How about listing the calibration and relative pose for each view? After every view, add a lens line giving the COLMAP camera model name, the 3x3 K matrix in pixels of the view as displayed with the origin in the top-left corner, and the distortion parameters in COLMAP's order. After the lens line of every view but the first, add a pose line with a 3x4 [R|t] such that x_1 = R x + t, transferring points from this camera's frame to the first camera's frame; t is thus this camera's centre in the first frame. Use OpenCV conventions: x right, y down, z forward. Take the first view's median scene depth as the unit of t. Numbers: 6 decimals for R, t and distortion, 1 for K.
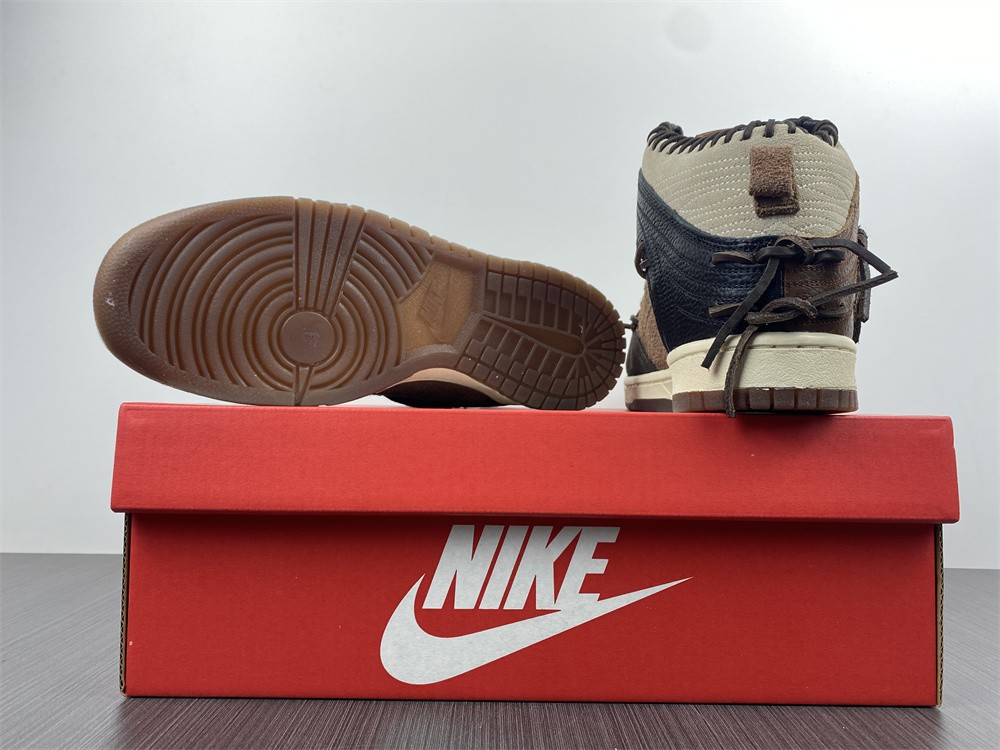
lens RADIAL K [[755.2, 0, 500.0], [0, 755.2, 375.0], [0, 0, 1]] dist [0.081118, -0.307541]
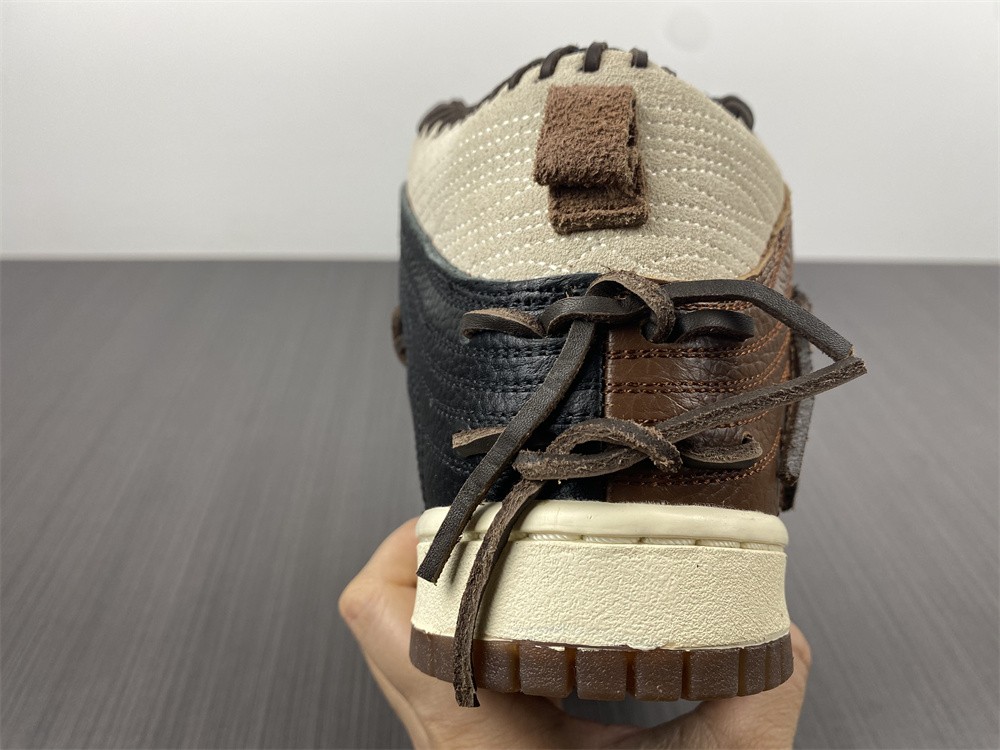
lens RADIAL K [[755.2, 0, 500.0], [0, 755.2, 375.0], [0, 0, 1]] dist [0.081118, -0.307541]
pose [[0.998019, 0.036286, 0.051393, 0.289246], [-0.029015, 0.990316, -0.135763, -0.066155], [-0.055822, 0.134003, 0.989408, 0.579656]]
